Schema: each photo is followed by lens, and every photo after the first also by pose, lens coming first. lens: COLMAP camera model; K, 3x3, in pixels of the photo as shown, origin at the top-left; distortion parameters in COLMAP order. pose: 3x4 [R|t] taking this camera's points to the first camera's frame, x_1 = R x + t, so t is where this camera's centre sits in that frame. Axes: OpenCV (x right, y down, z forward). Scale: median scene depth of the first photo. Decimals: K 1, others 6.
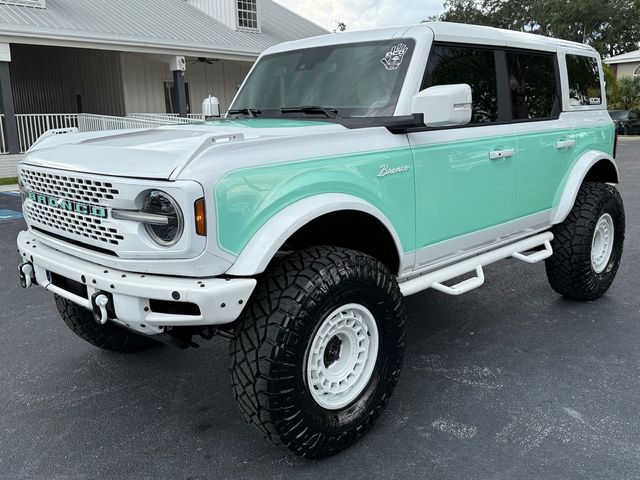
lens RADIAL K [[595.6, 0, 322.0], [0, 595.6, 238.5], [0, 0, 1]] dist [0.150663, -0.298652]
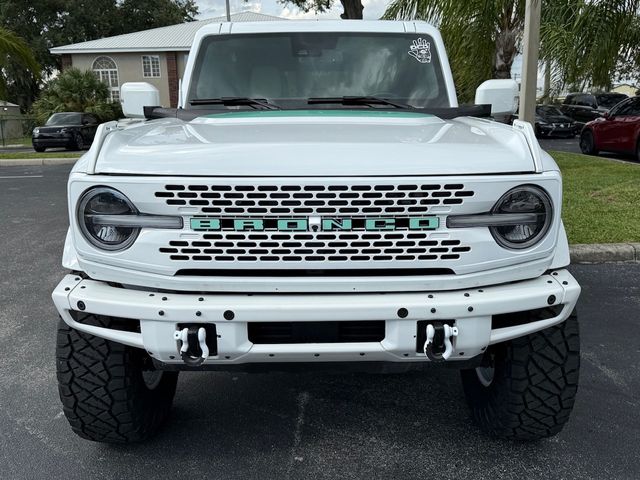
lens RADIAL K [[579.5, 0, 320.9], [0, 579.5, 241.1], [0, 0, 1]] dist [0.144547, -0.254867]
pose [[0.711795, -0.145415, 0.687170, -0.960174], [0.141226, 0.987984, 0.062784, -0.084900], [-0.688043, 0.052357, 0.723779, 0.525481]]
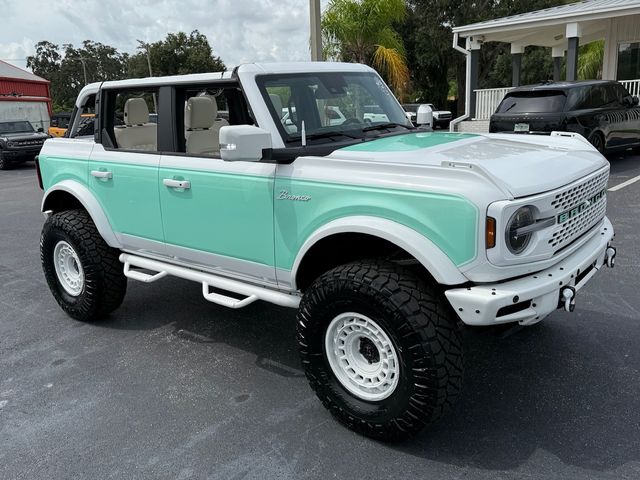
lens RADIAL K [[562.2, 0, 314.5], [0, 562.2, 240.2], [0, 0, 1]] dist [0.085661, -0.009546]
pose [[-0.094375, -0.232321, 0.968050, -1.567495], [0.260736, 0.932679, 0.249252, -0.433363], [-0.960786, 0.275929, -0.027447, 1.655539]]
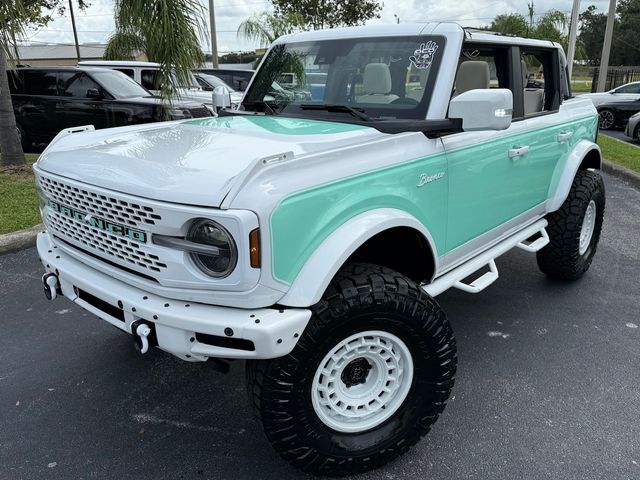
lens RADIAL K [[515.8, 0, 318.8], [0, 515.8, 241.7], [0, 0, 1]] dist [0.139897, -0.264499]
pose [[0.998074, -0.006879, 0.061651, -0.135446], [0.000841, 0.995242, 0.097432, -0.108694], [-0.062028, -0.097192, 0.993331, 0.181622]]
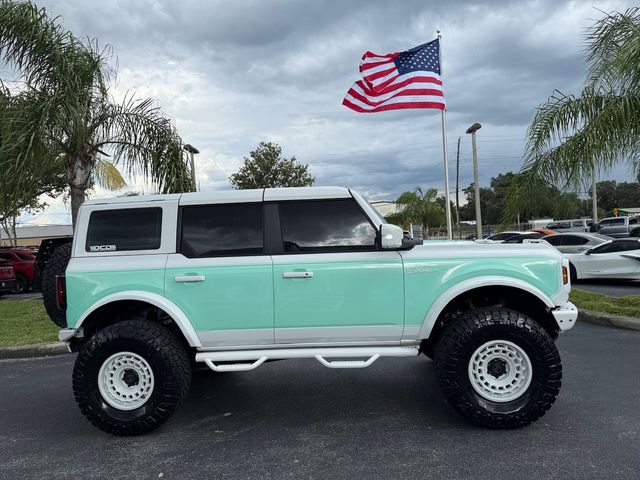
lens RADIAL K [[456.2, 0, 321.4], [0, 456.2, 236.4], [0, 0, 1]] dist [0.050447, -0.049887]
pose [[-0.648211, 0.054784, 0.759487, -1.254685], [0.218761, 0.968759, 0.116830, -0.575997], [-0.729360, 0.241877, -0.639945, 2.787147]]
